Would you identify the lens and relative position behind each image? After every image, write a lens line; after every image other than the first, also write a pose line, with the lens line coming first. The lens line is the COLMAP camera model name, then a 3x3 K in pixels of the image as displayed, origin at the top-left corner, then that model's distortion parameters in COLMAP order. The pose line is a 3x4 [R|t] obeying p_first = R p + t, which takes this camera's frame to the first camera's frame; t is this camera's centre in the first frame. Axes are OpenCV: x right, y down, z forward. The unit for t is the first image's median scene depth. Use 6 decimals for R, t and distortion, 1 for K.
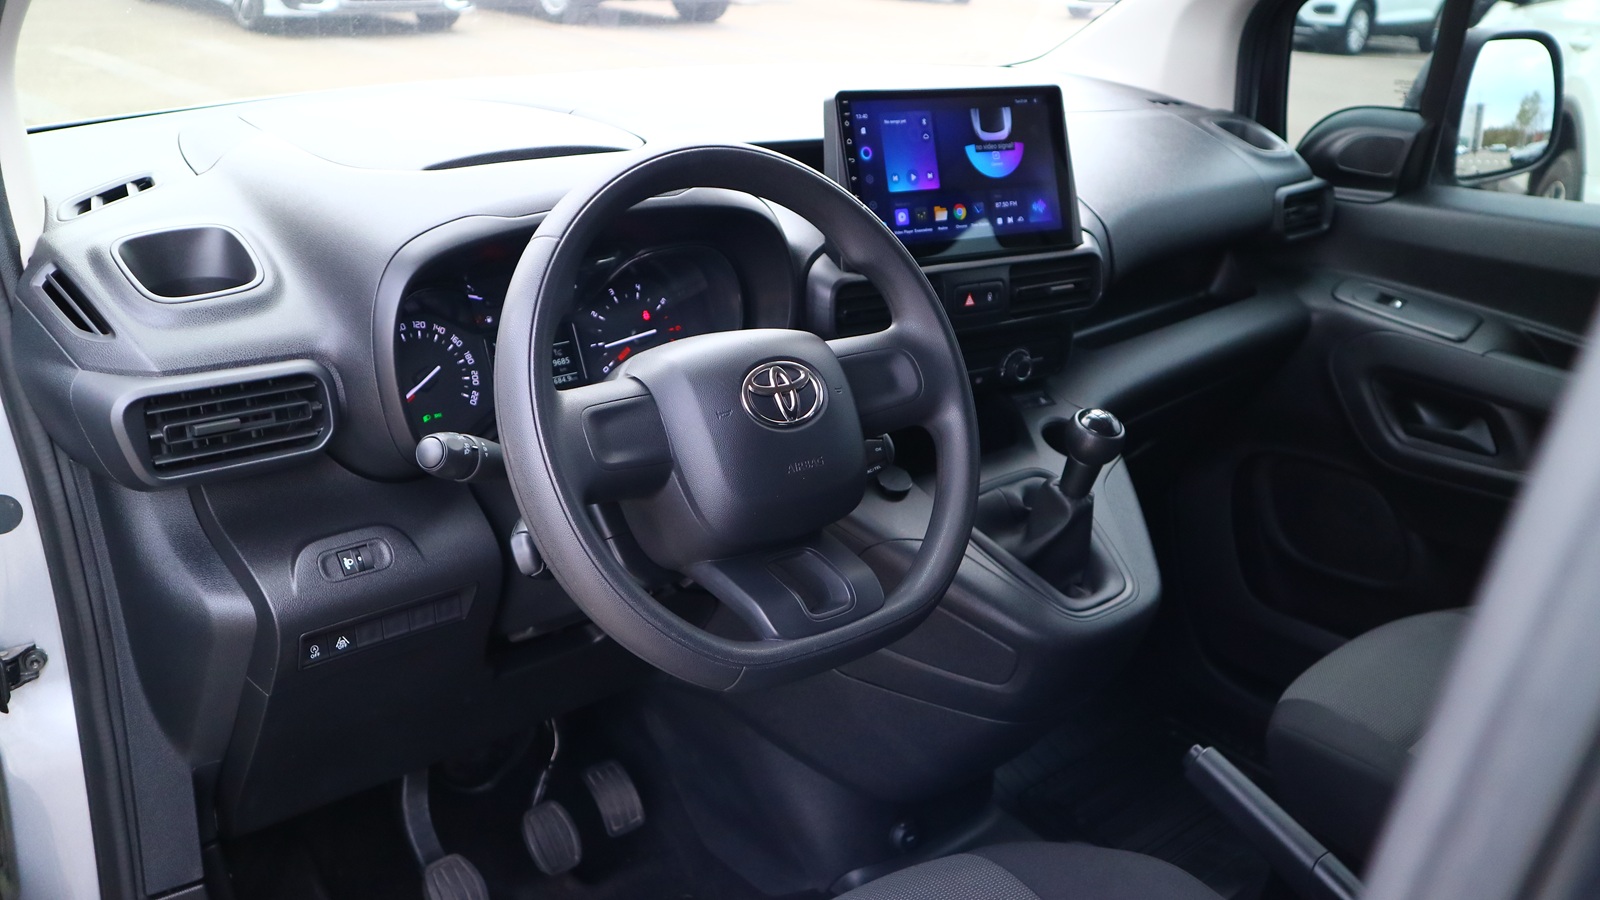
lens RADIAL K [[1442.6, 0, 820.8], [0, 1442.6, 426.7], [0, 0, 1]] dist [-0.041993, 0.058670]
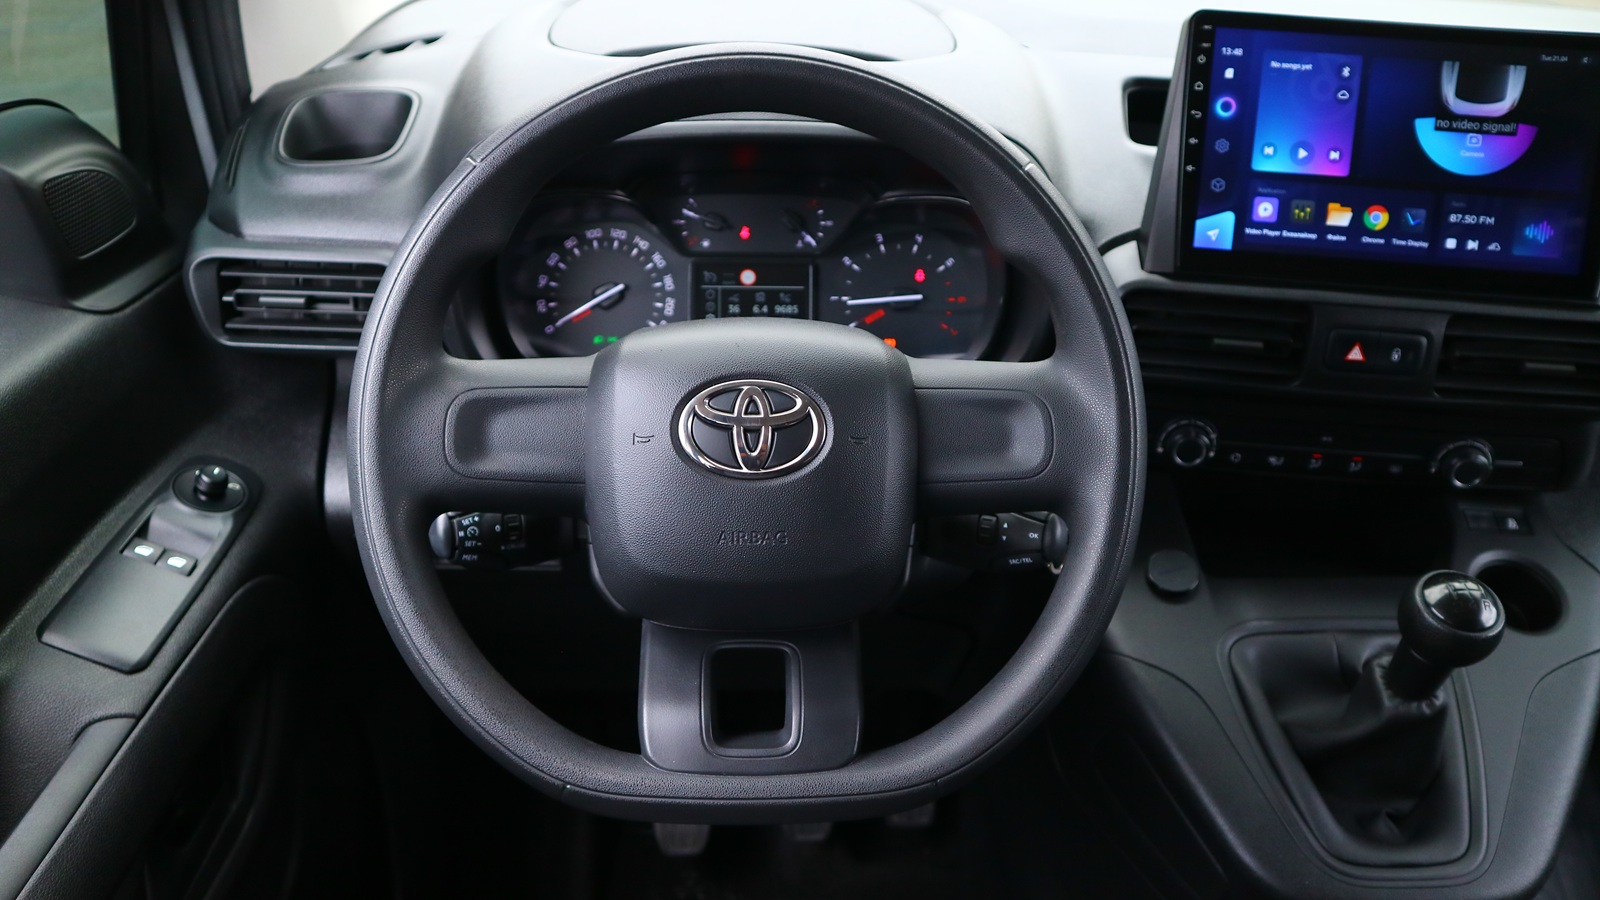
lens RADIAL K [[1260.5, 0, 783.8], [0, 1260.5, 438.8], [0, 0, 1]] dist [-0.098994, 0.086950]
pose [[0.769544, 0.273731, -0.576951, 0.243973], [-0.216724, 0.961799, 0.167251, -0.089466], [0.600693, -0.003667, 0.799472, 0.396459]]
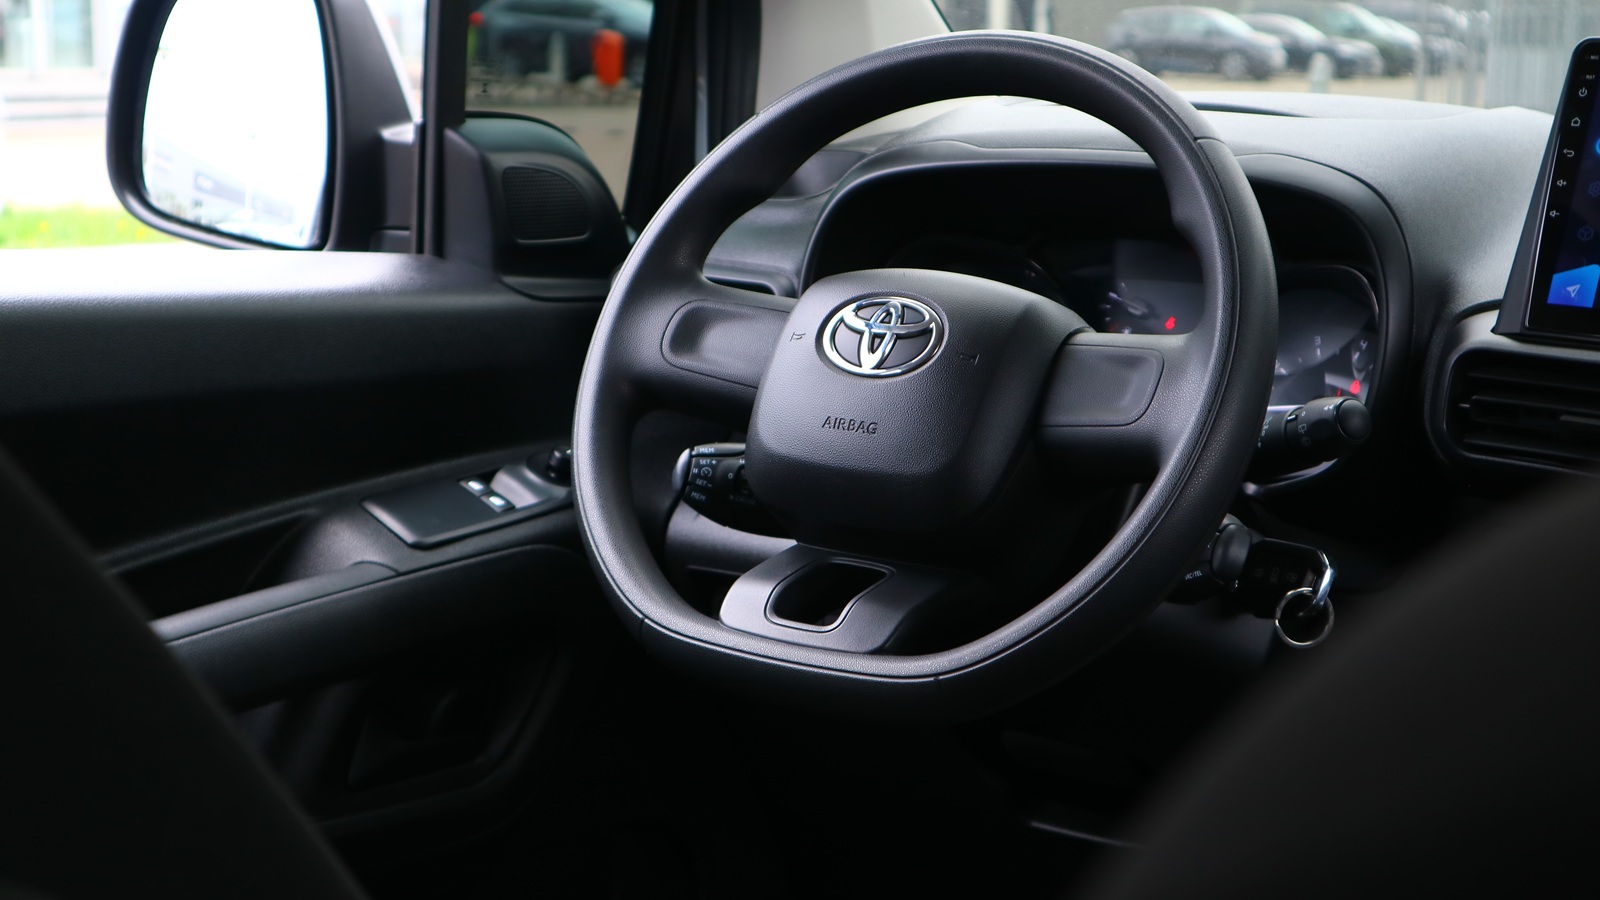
lens RADIAL K [[2414.2, 0, 797.4], [0, 2414.2, 449.7], [0, 0, 1]] dist [0.004838, 0.000000]
pose [[0.259618, 0.120433, -0.958172, 0.853910], [-0.355808, 0.934322, 0.021028, 0.015793], [0.897774, 0.335467, 0.285418, 0.467364]]
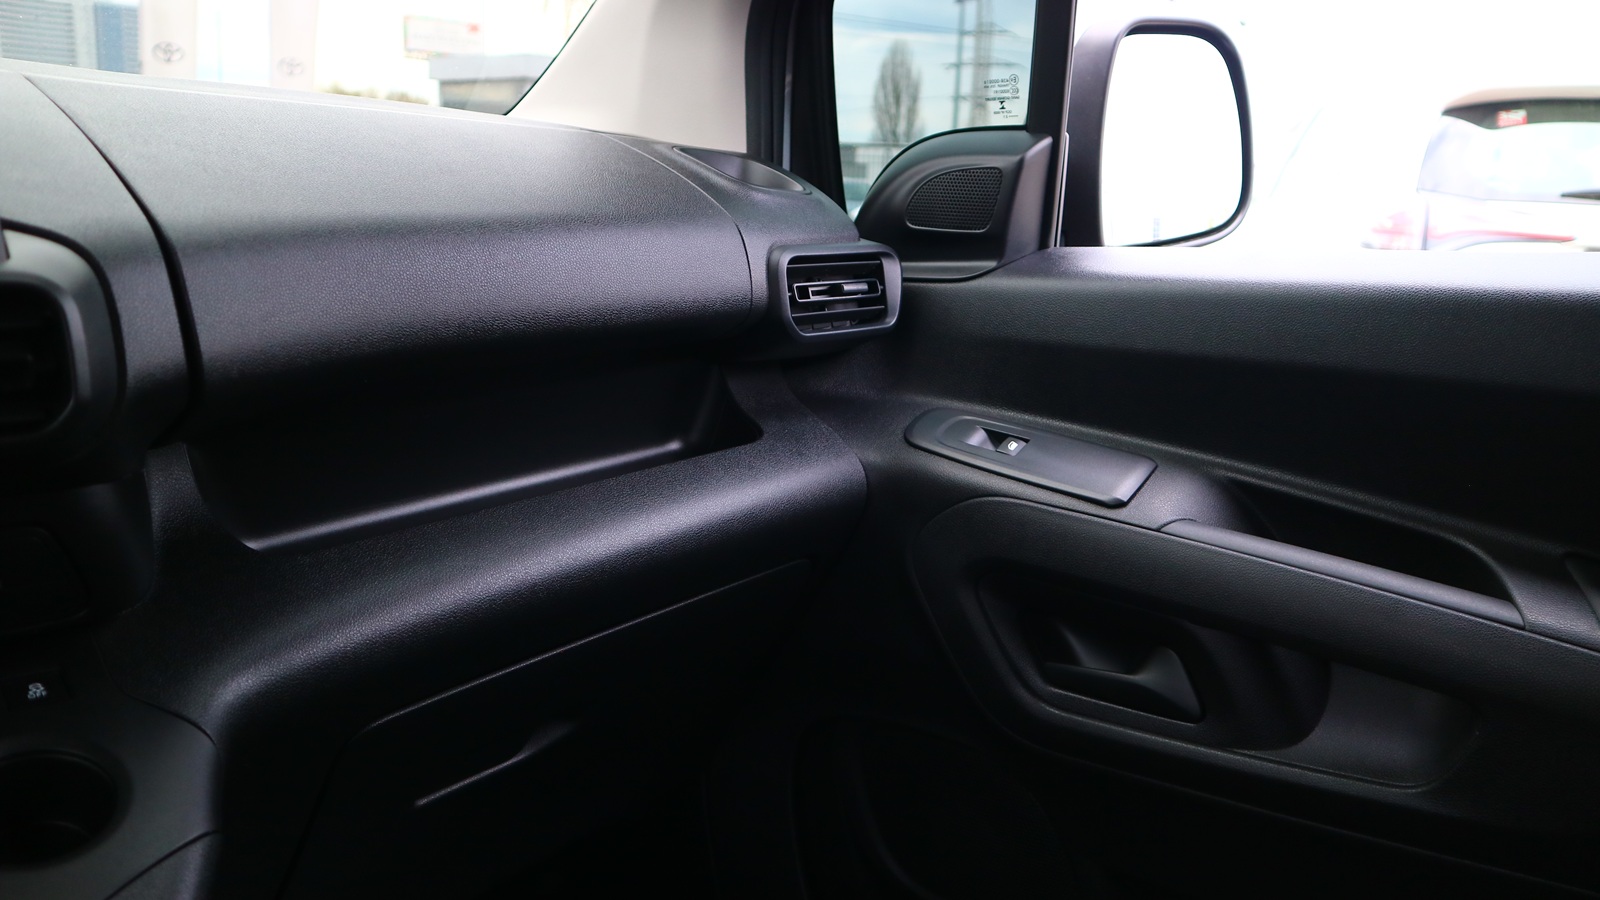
lens RADIAL K [[1263.6, 0, 809.8], [0, 1263.6, 429.9], [0, 0, 1]] dist [-0.011743, 0.002836]
pose [[0.992148, -0.035817, 0.119833, 0.371134], [0.054012, 0.986870, -0.152219, -0.028043], [-0.112808, 0.157496, 0.981055, 0.729879]]
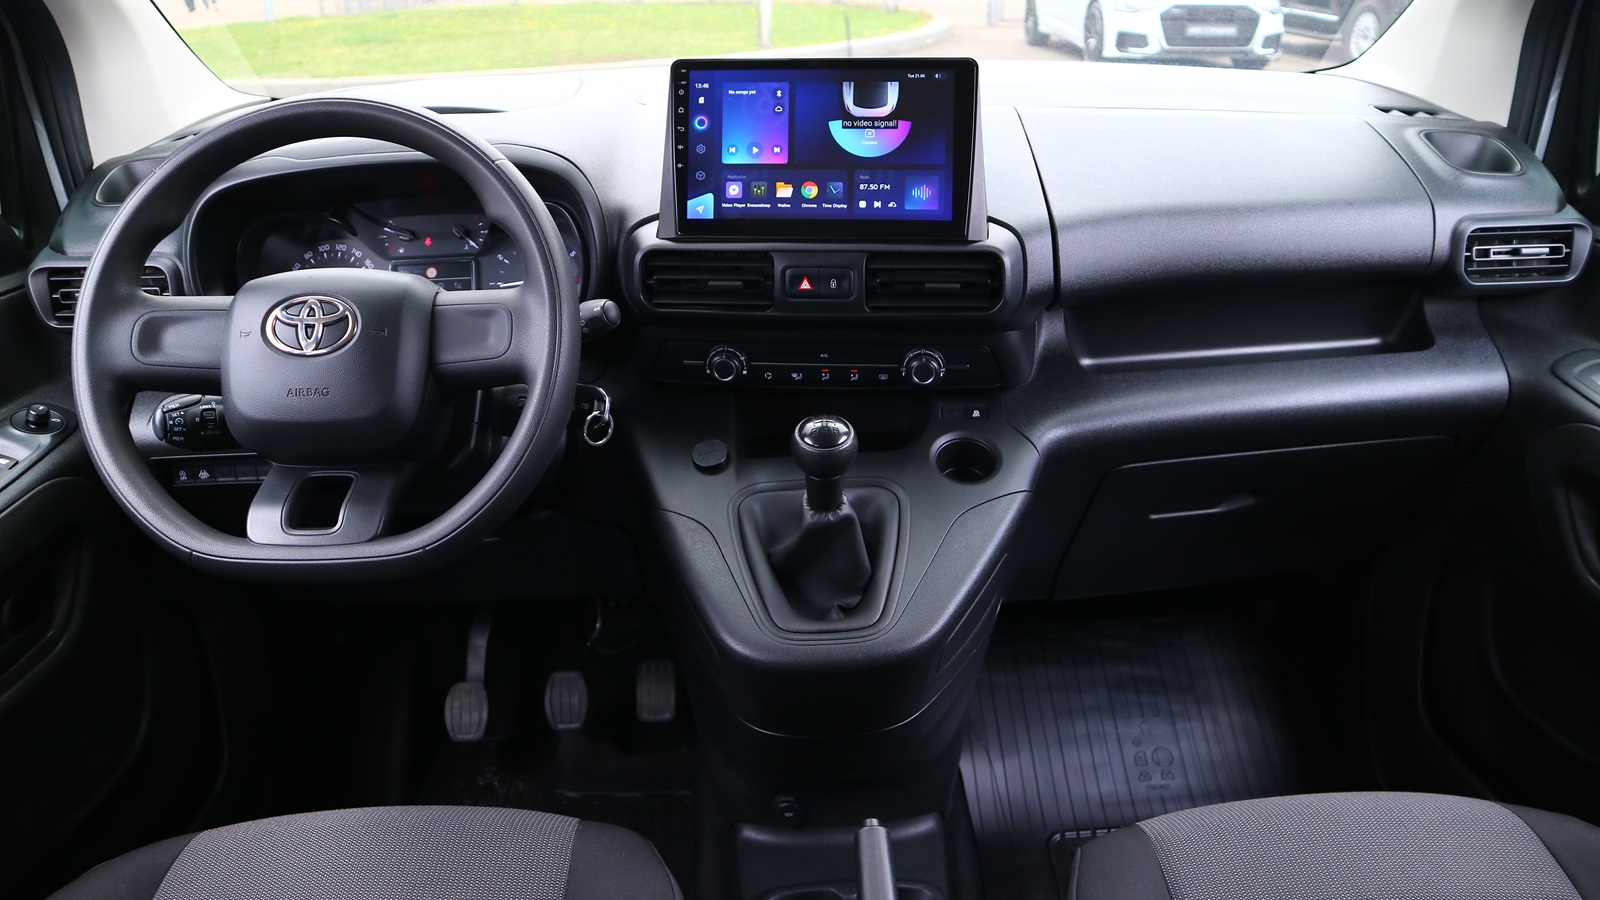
lens RADIAL K [[1165.3, 0, 792.9], [0, 1165.3, 430.5], [0, 0, 1]] dist [-0.104015, 0.047812]
pose [[0.774978, 0.185833, -0.604049, 0.584798], [-0.167292, 0.982018, 0.087482, -0.060050], [0.609444, 0.033256, 0.792131, 0.402622]]
